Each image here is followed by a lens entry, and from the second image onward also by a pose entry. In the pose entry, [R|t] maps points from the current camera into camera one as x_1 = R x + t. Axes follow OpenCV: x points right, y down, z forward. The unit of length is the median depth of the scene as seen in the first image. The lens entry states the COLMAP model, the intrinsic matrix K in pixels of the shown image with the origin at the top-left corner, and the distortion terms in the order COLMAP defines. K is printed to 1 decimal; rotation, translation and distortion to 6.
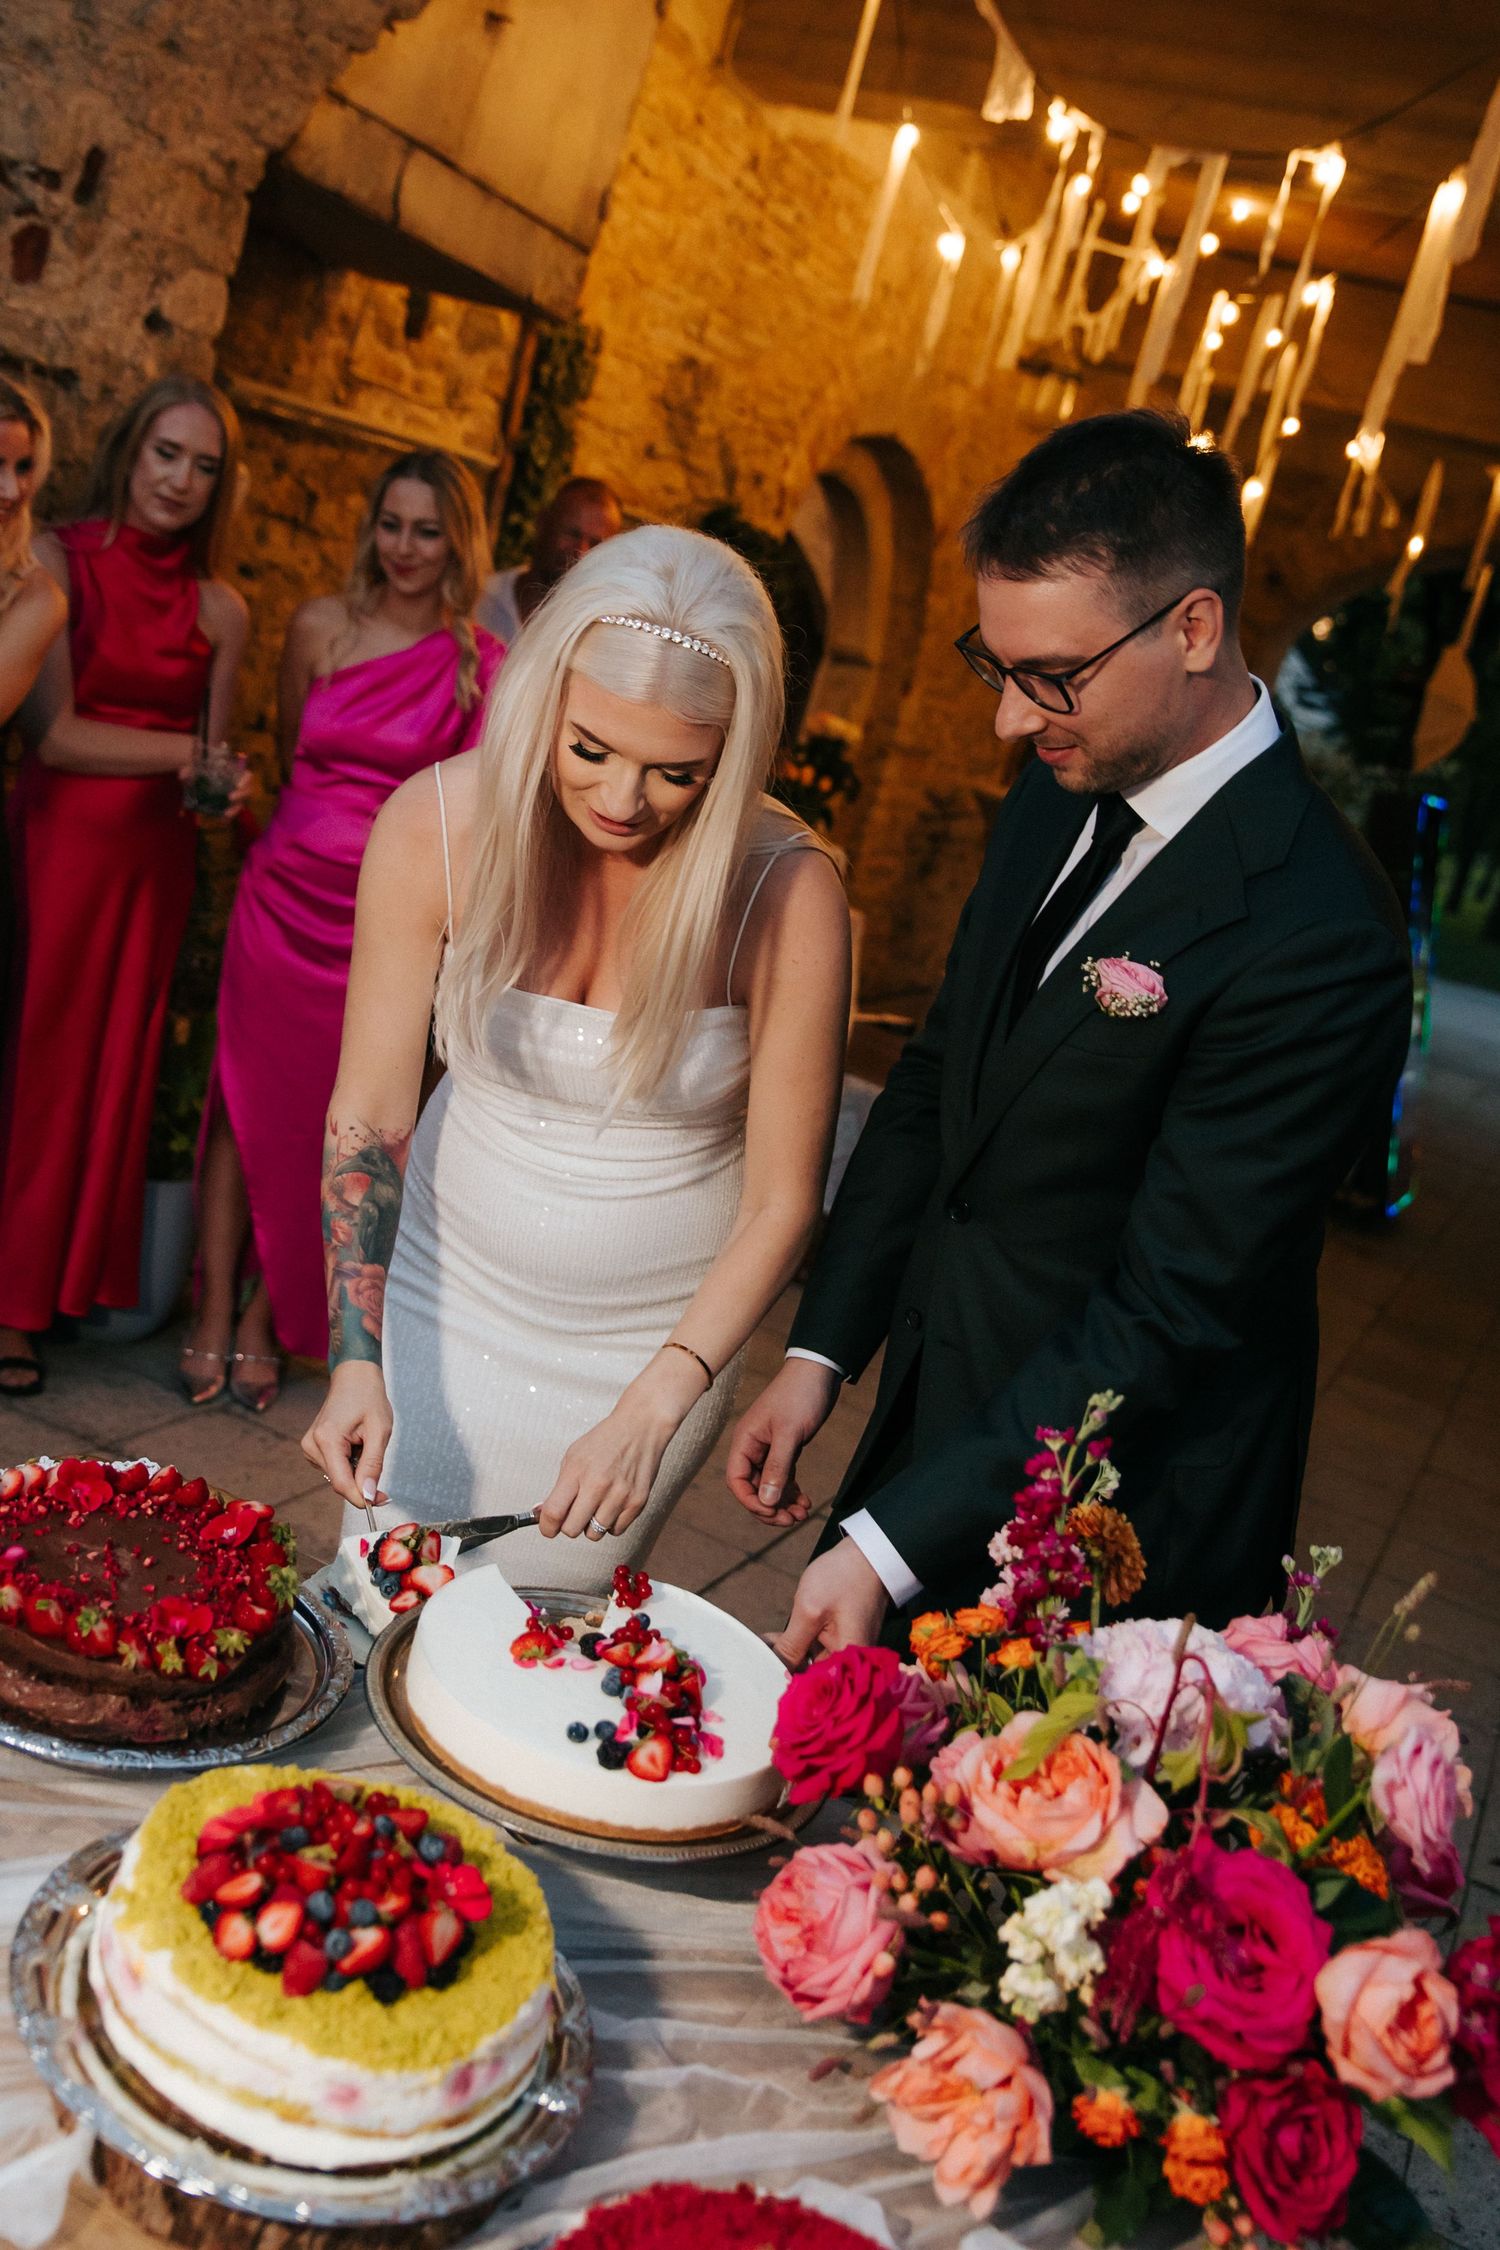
lens RADIAL K [[2363.9, 0, 628.6], [0, 2363.9, 960.1], [0, 0, 1]] dist [-0.004715, 0.004636]
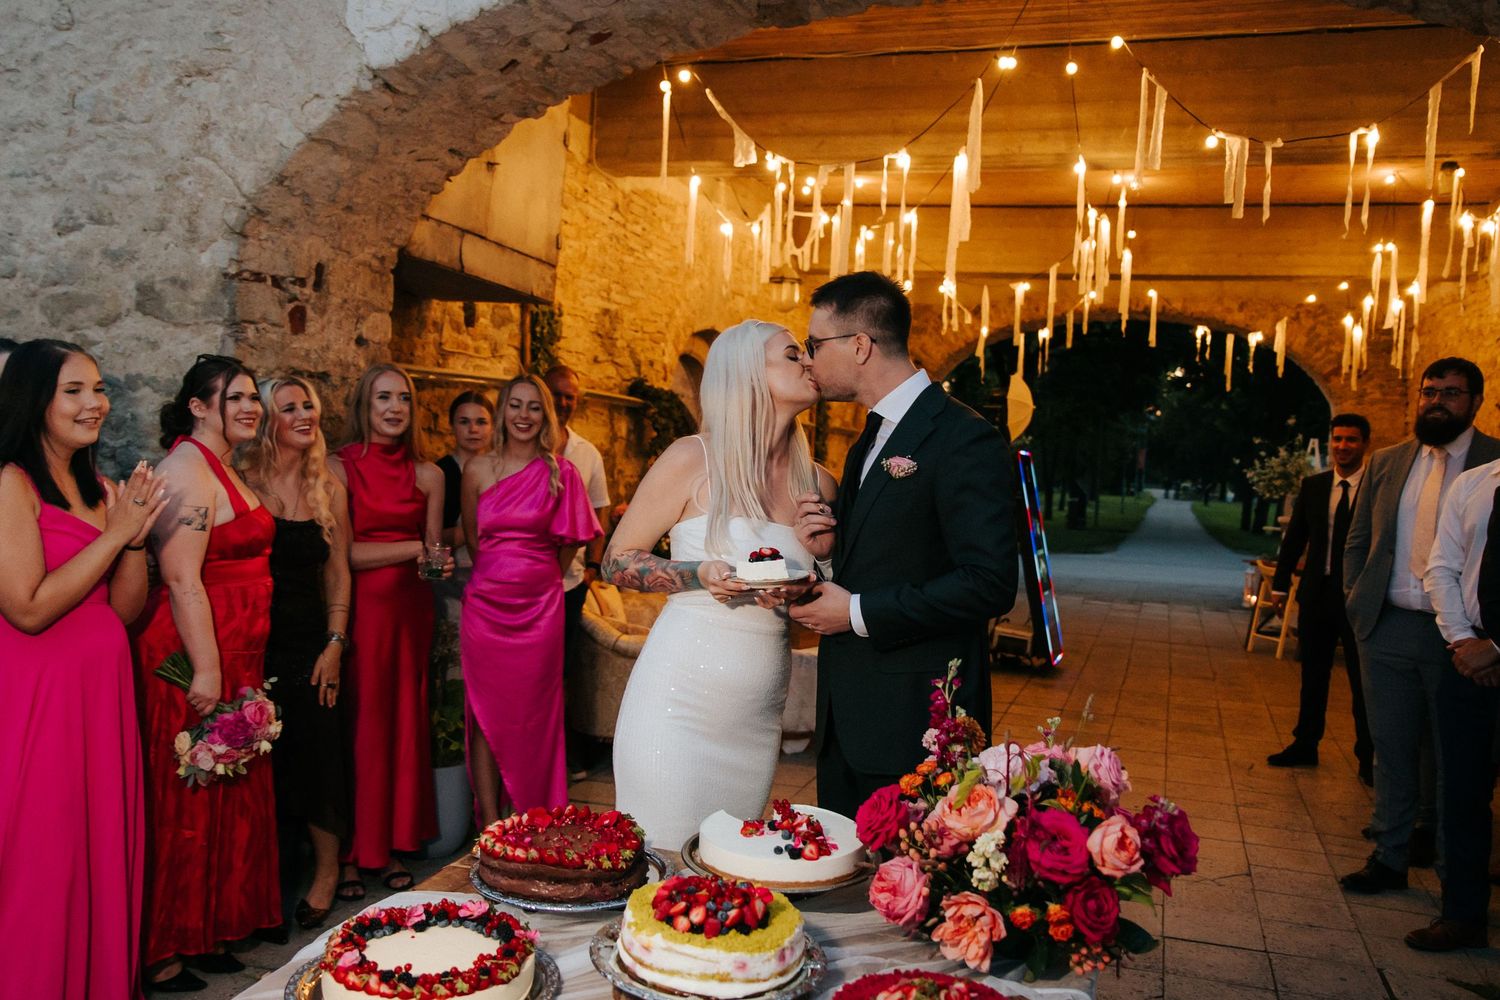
lens RADIAL K [[1350.4, 0, 750.0], [0, 1350.4, 500.0], [0, 0, 1]] dist [-0.006905, -0.003104]
pose [[0.969218, -0.211800, 0.125525, -0.037371], [0.223507, 0.970737, -0.087836, 0.023655], [-0.103248, 0.113188, 0.988194, -0.101323]]
